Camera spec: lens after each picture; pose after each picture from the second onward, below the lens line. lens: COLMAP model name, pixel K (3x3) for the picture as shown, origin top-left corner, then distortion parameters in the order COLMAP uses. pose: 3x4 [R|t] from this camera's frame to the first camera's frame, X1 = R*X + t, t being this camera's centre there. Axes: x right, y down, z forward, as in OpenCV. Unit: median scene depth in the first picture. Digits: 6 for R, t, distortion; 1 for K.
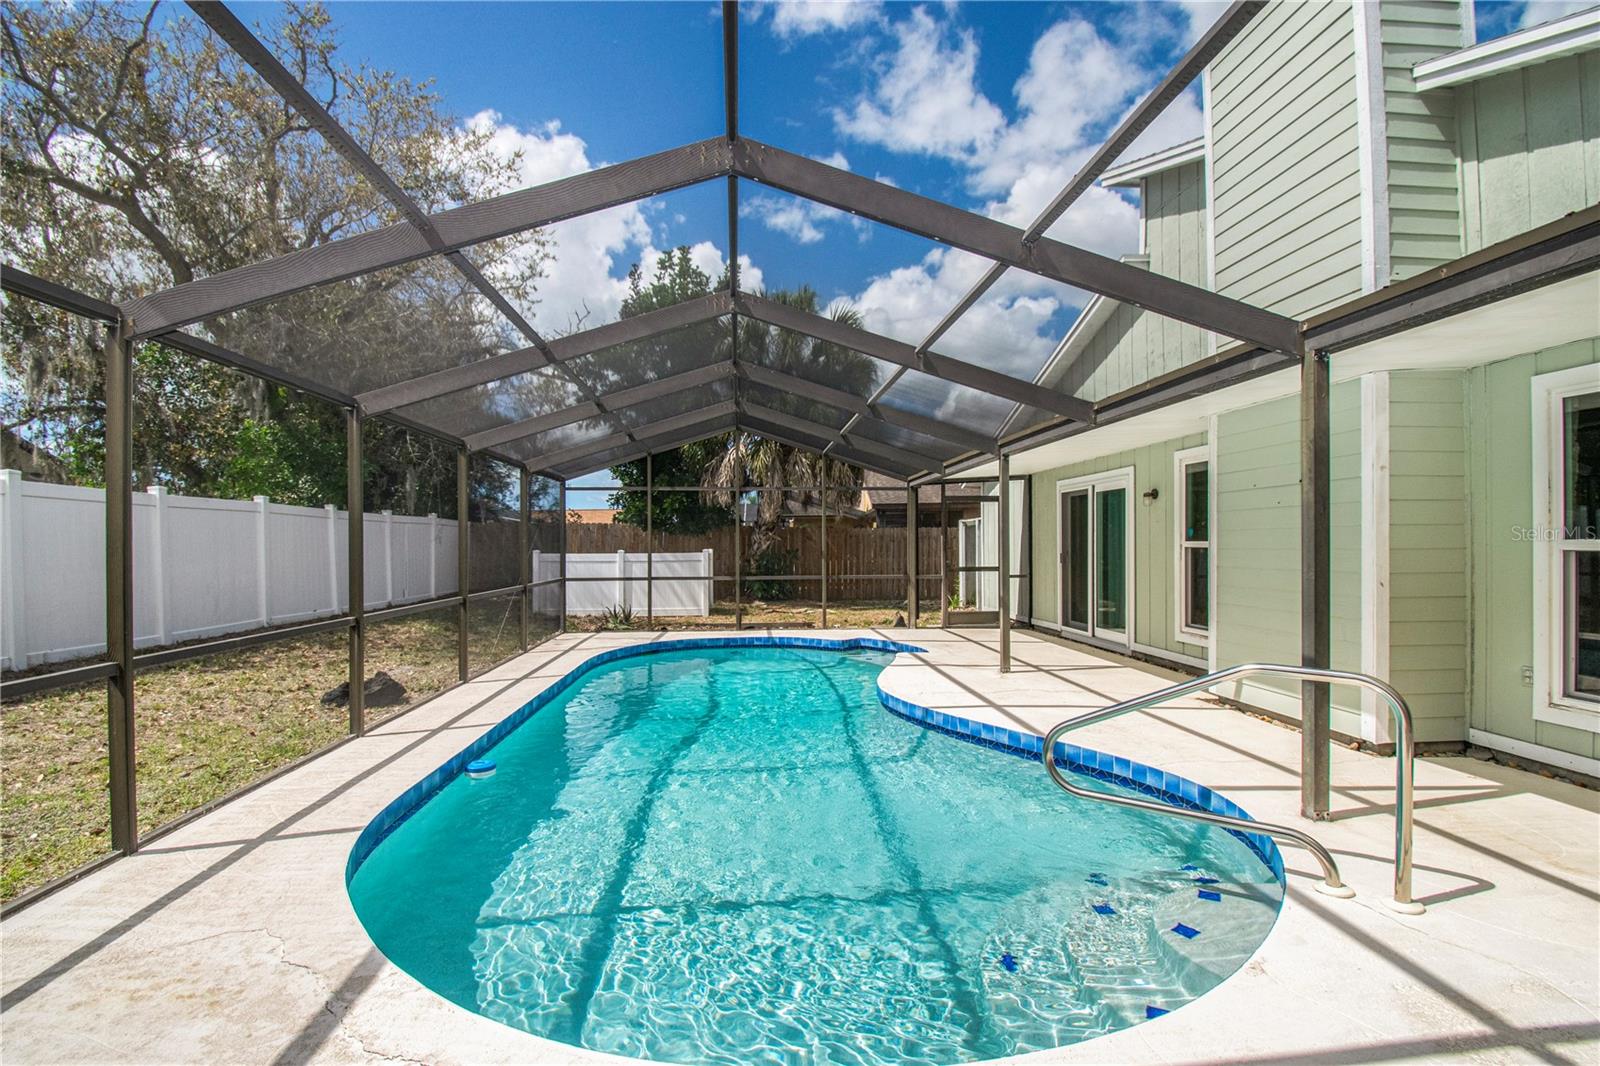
lens RADIAL K [[706.2, 0, 800.0], [0, 706.2, 533.0], [0, 0, 1]] dist [0.022568, -0.022464]
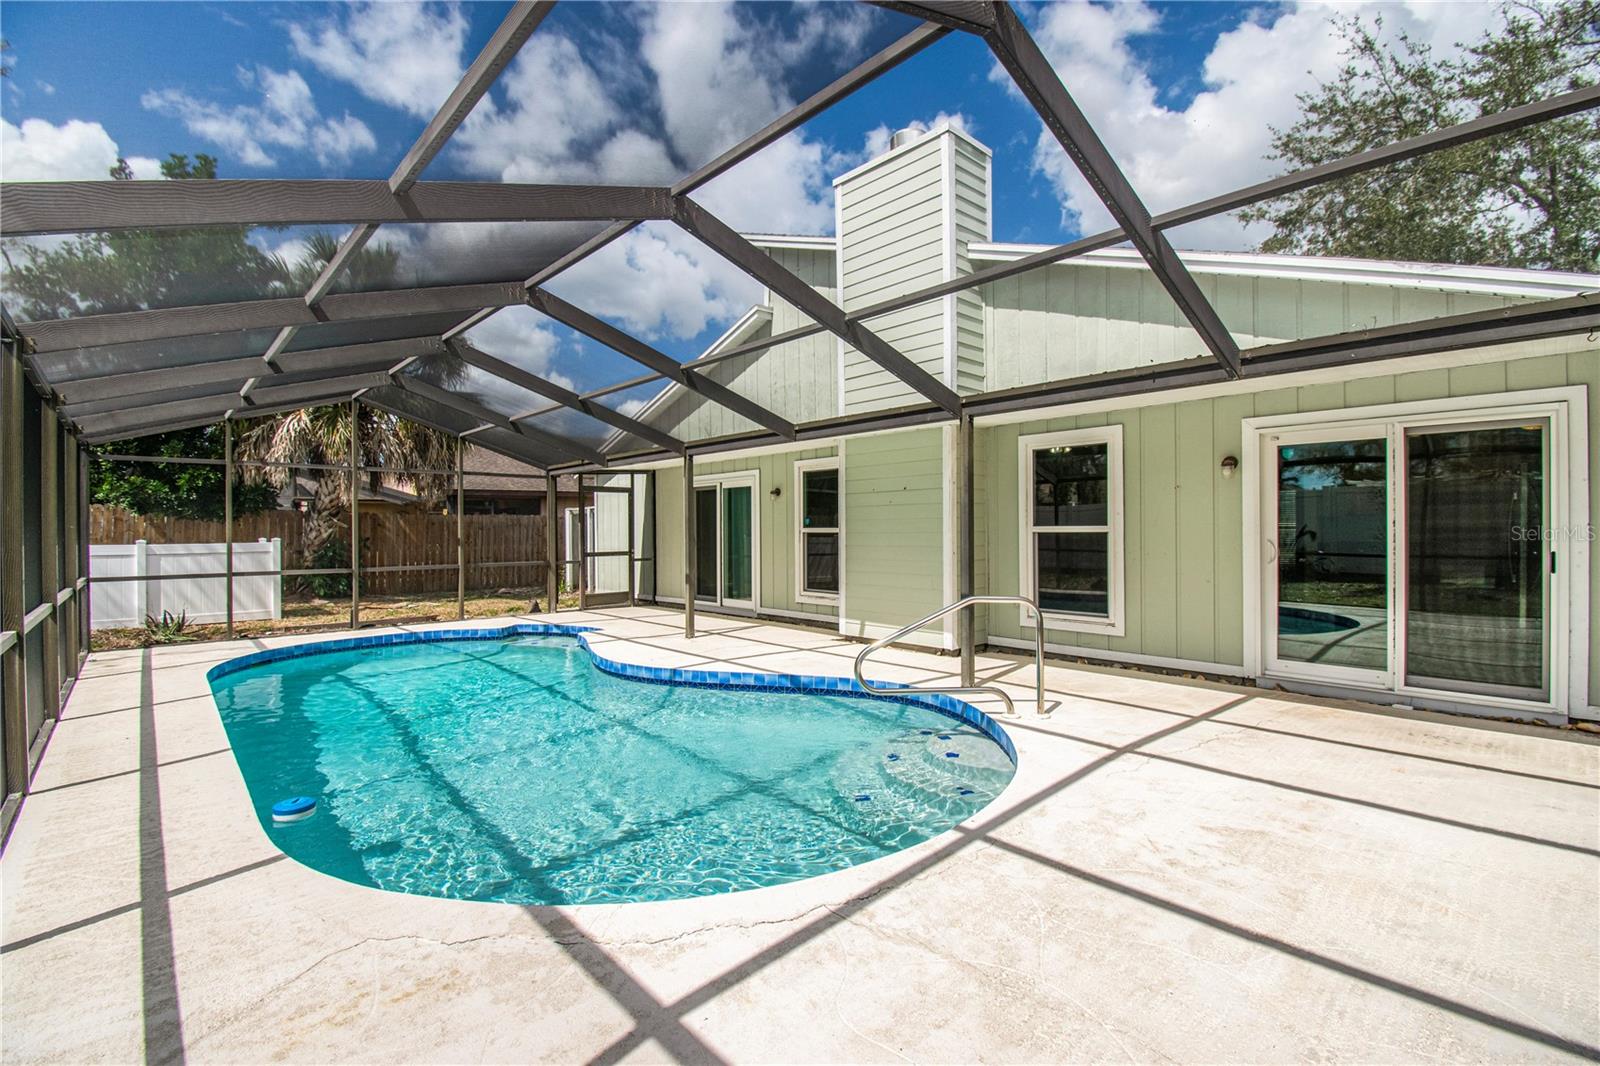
lens RADIAL K [[687.0, 0, 799.2], [0, 687.0, 518.3], [0, 0, 1]] dist [0.022951, -0.019632]
pose [[0.784470, 0.009732, 0.620090, -0.210383], [-0.006697, 0.999951, -0.007222, 0.002209], [-0.620130, 0.001513, 0.784497, -0.016114]]
